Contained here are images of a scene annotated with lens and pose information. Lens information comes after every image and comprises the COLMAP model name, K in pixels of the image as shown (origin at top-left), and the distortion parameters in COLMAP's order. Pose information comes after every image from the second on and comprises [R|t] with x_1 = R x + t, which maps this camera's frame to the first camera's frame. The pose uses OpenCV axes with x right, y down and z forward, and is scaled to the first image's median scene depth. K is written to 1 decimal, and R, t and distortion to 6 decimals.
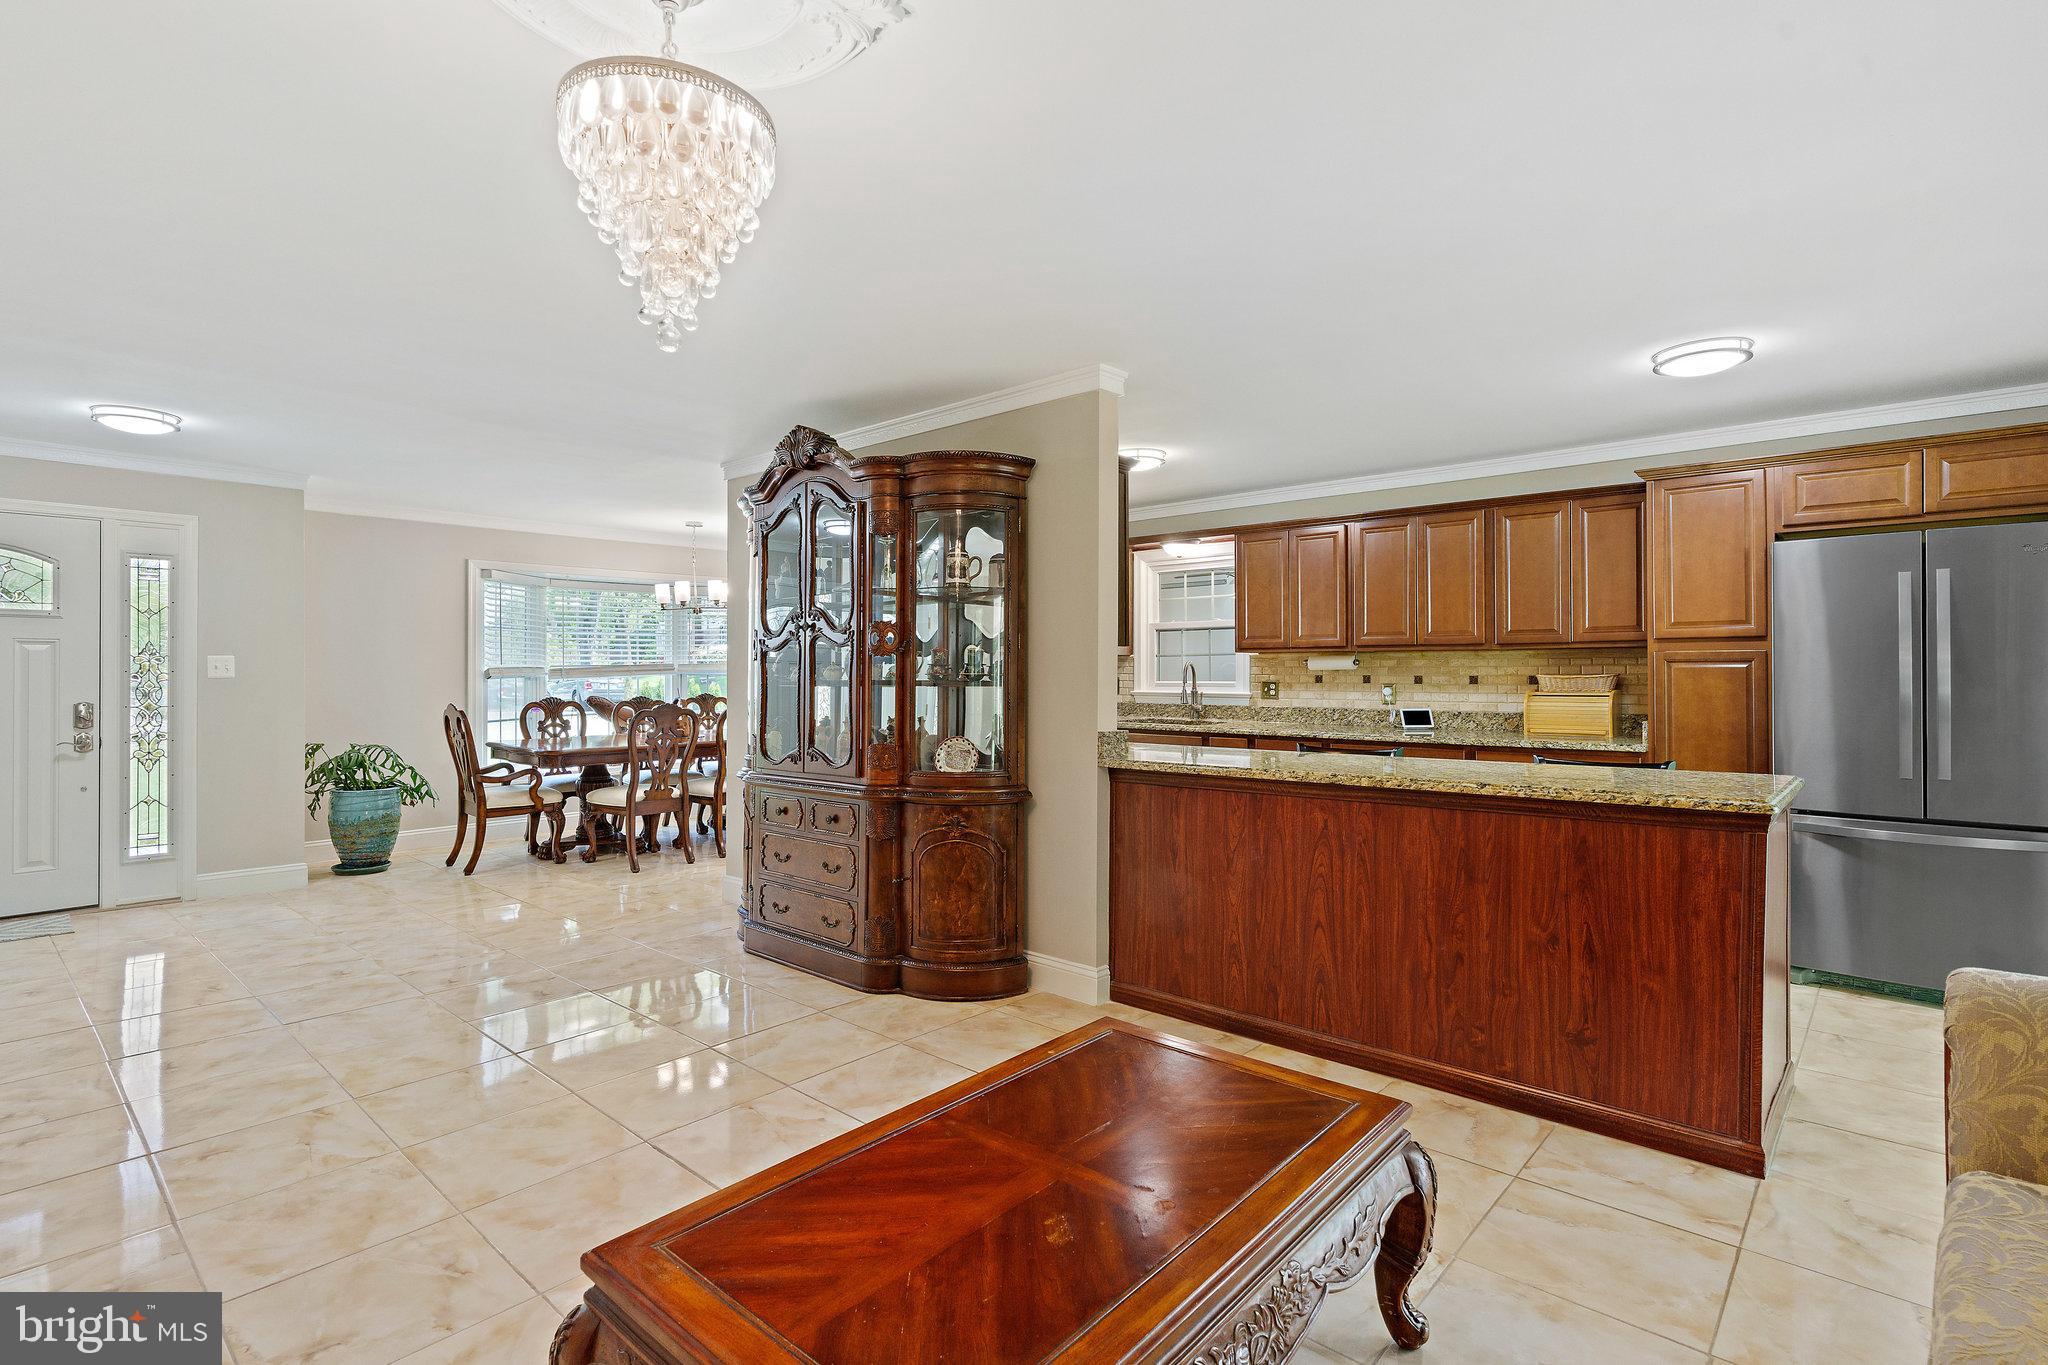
lens RADIAL K [[981.0, 0, 1021.7], [0, 981.0, 676.2], [0, 0, 1]] dist [0.003684, 0.001411]
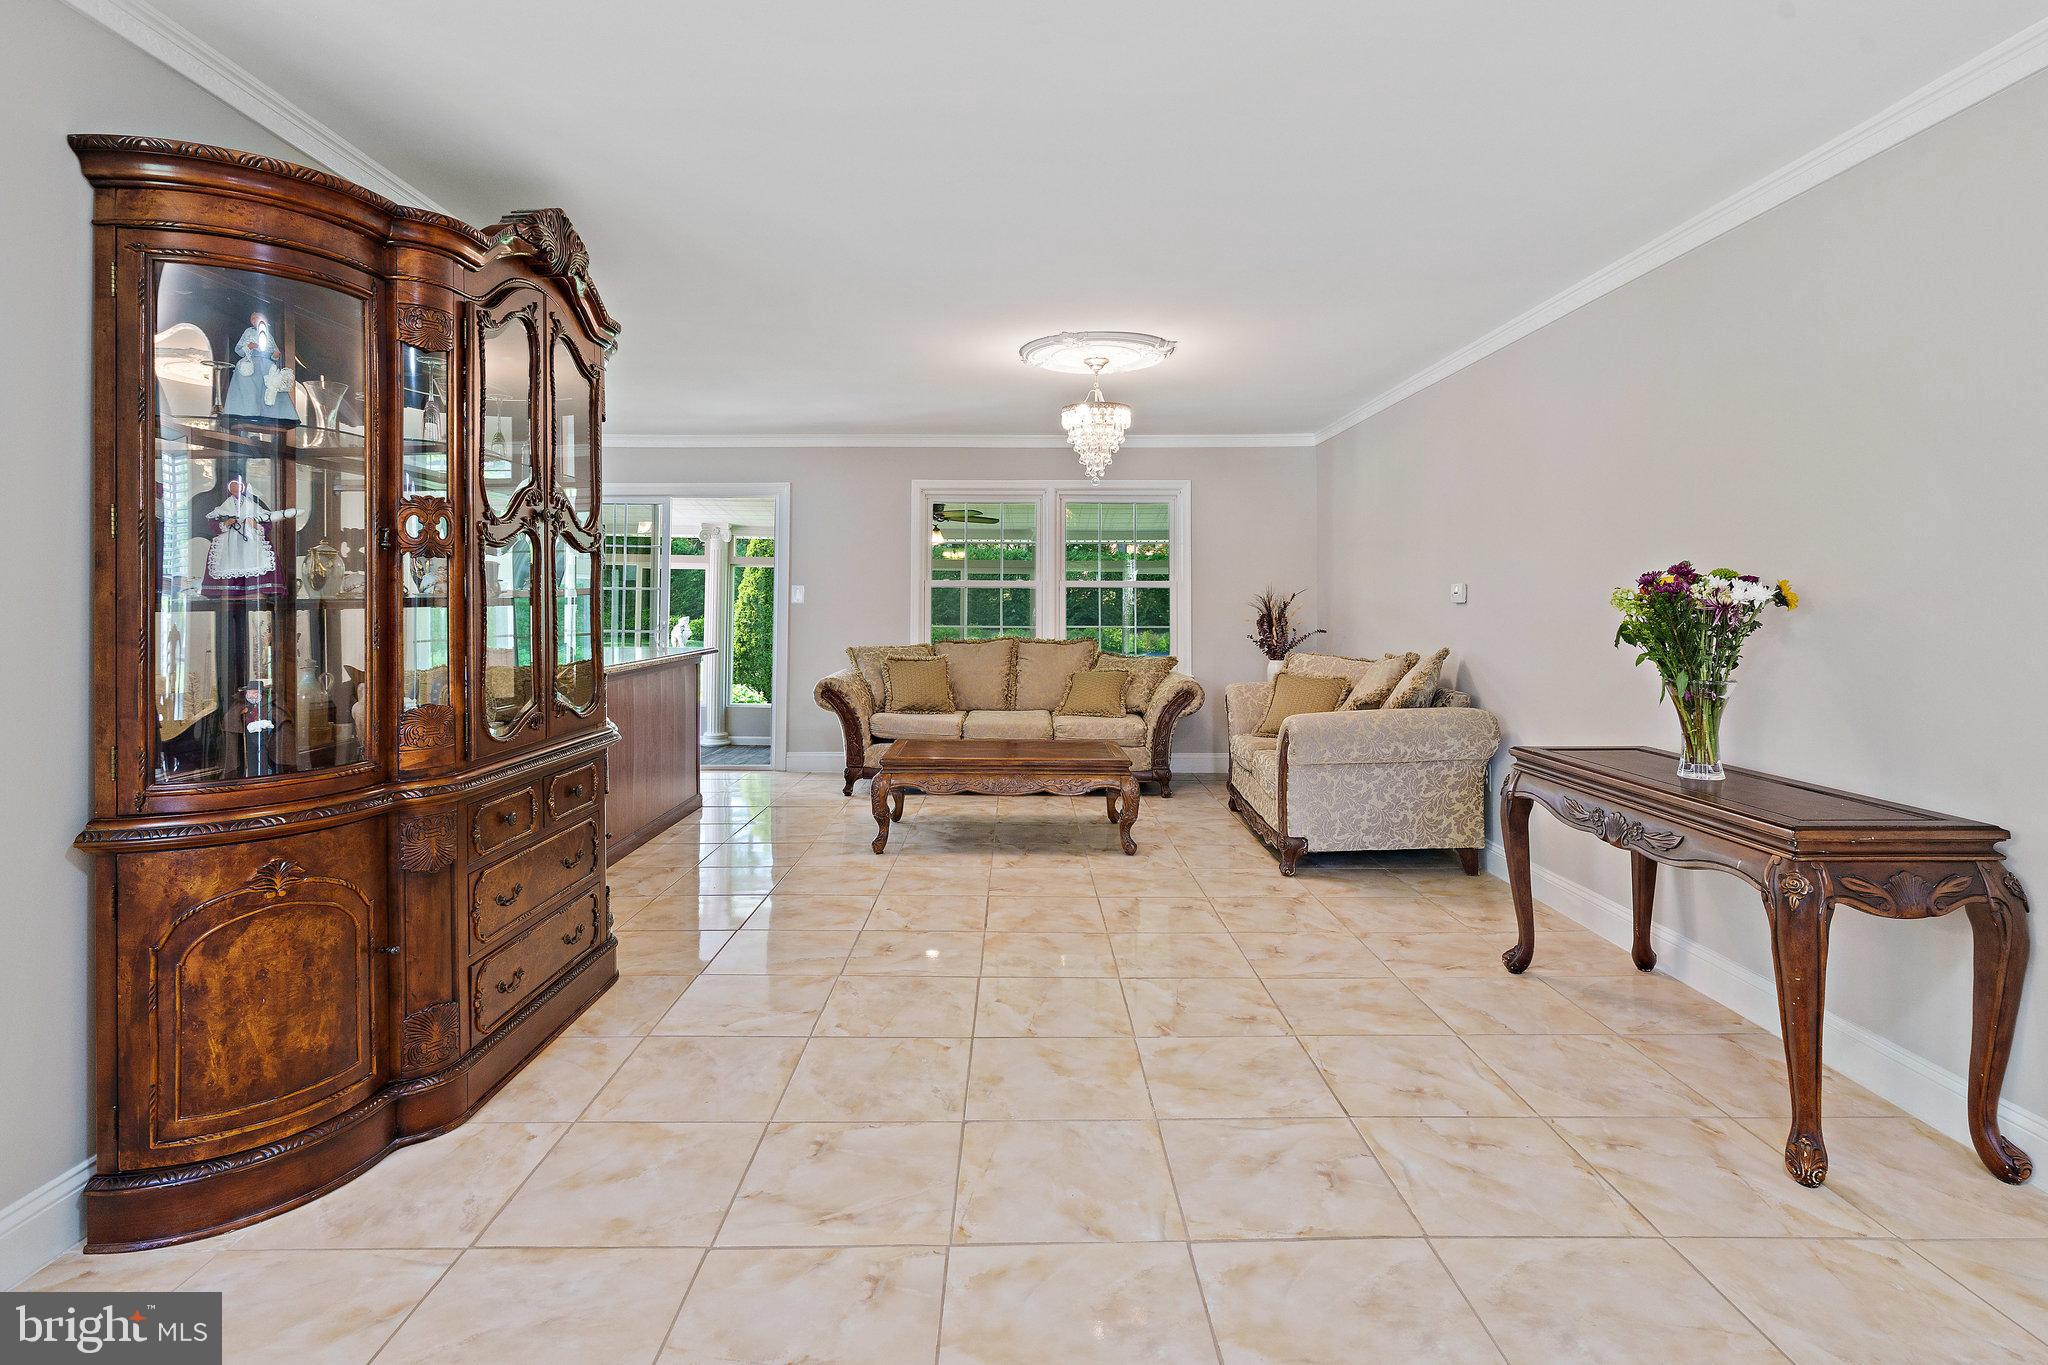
lens RADIAL K [[995.7, 0, 1011.2], [0, 995.7, 587.1], [0, 0, 1]] dist [0.000958, 0.000991]
pose [[-0.665337, 0.012758, 0.746434, -0.920065], [0.001416, 0.999874, -0.015828, 0.008458], [-0.746542, -0.009474, -0.665271, 1.204837]]
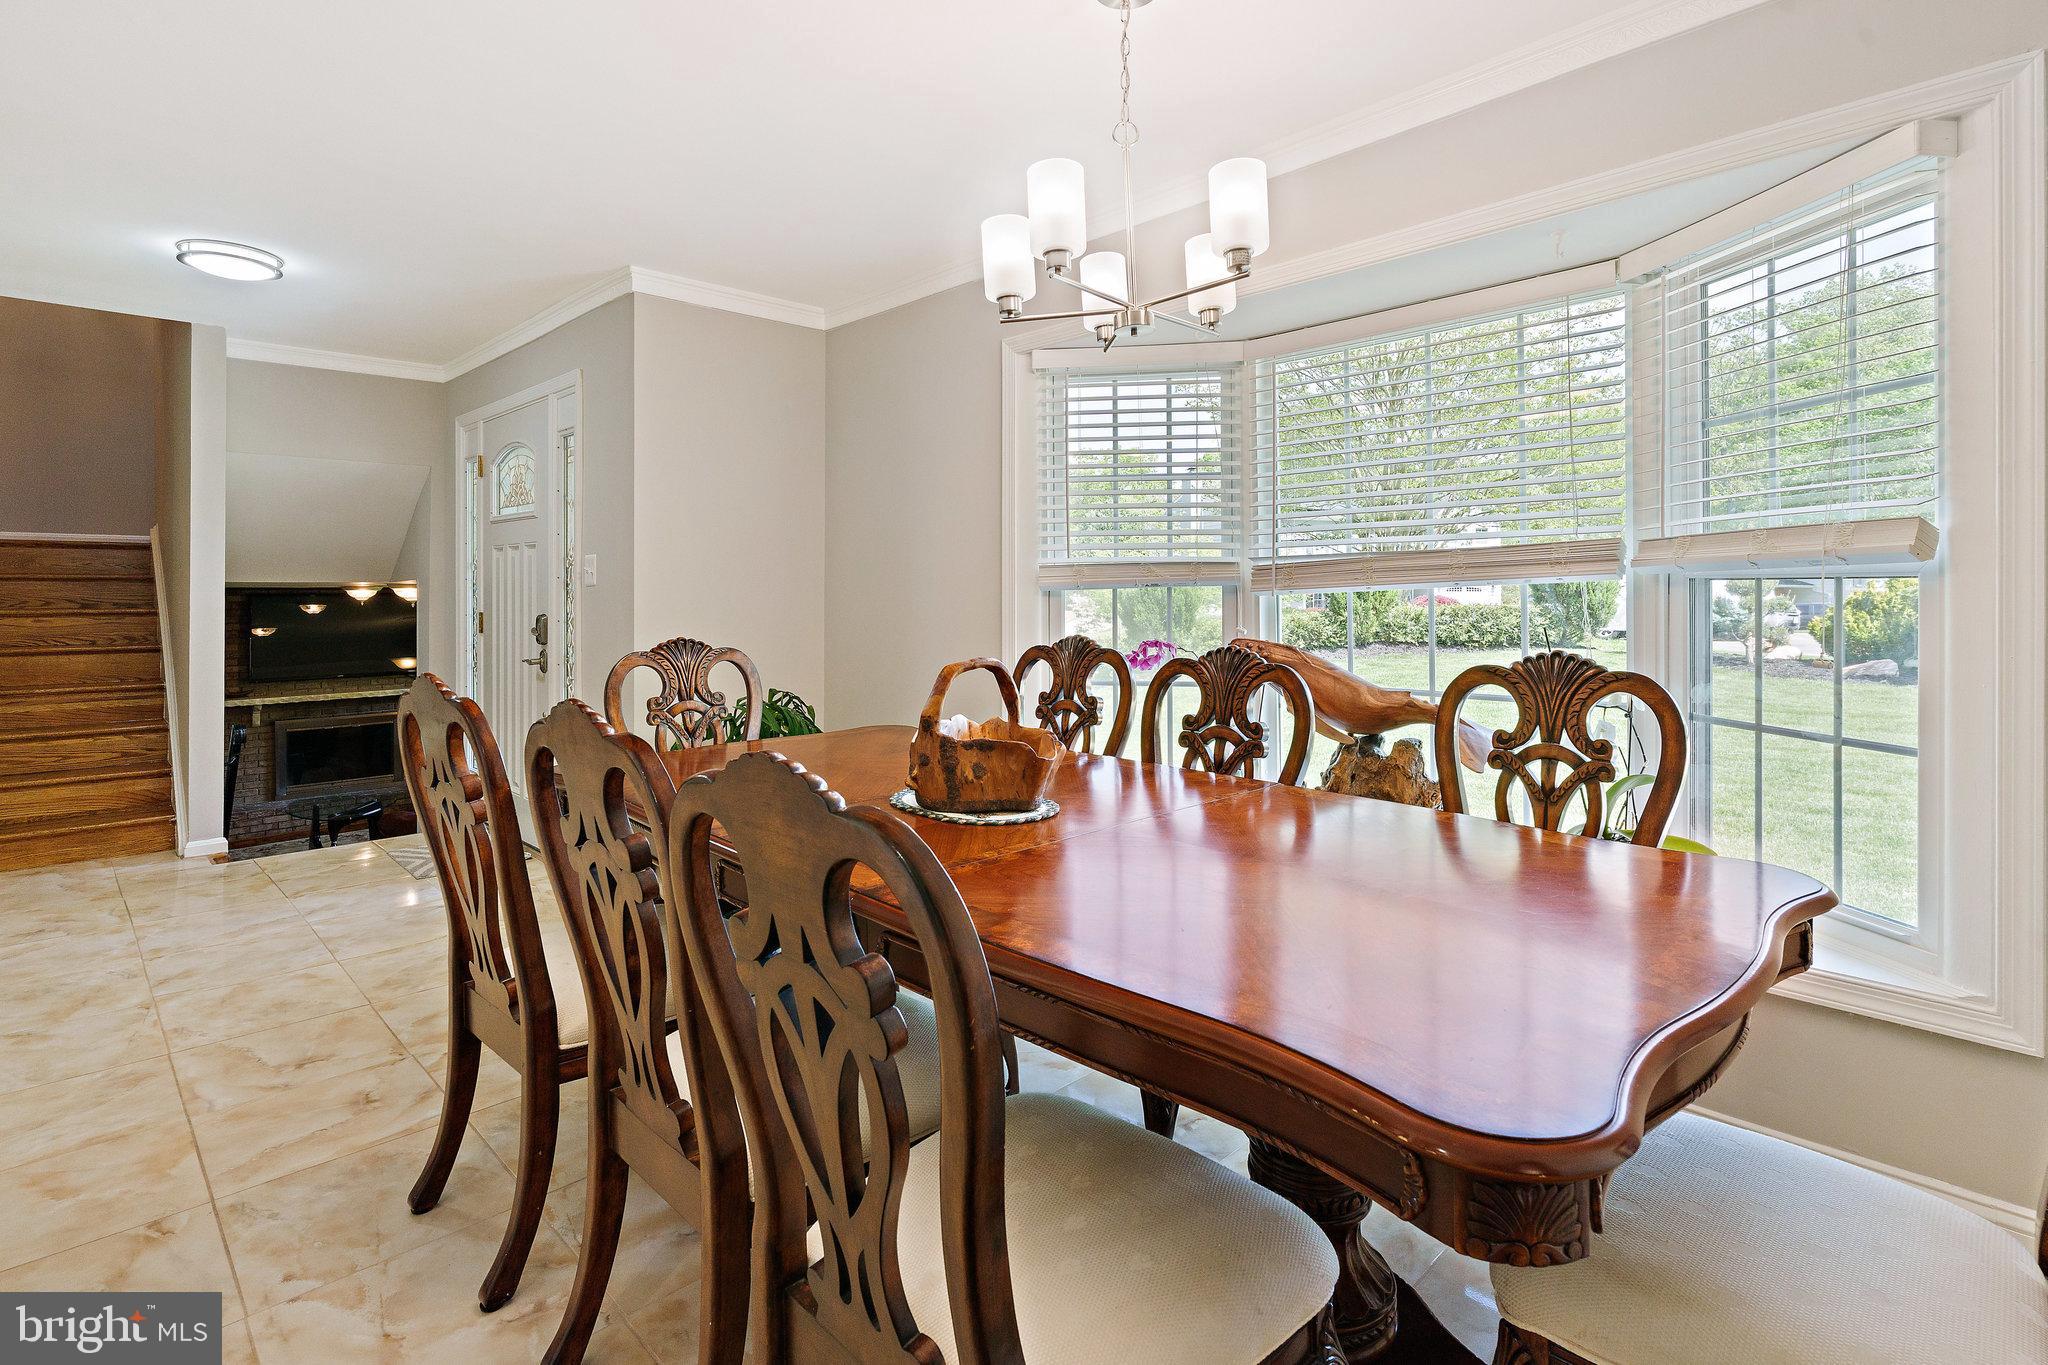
lens RADIAL K [[1011.2, 0, 1050.4], [0, 1011.2, 584.6], [0, 0, 1]] dist [0.000246, 0.000718]
pose [[-0.060907, -0.001953, -0.998142, -0.123227], [-0.003394, 0.999993, -0.001749, 0.001675], [0.998138, 0.003282, -0.060914, 1.812196]]
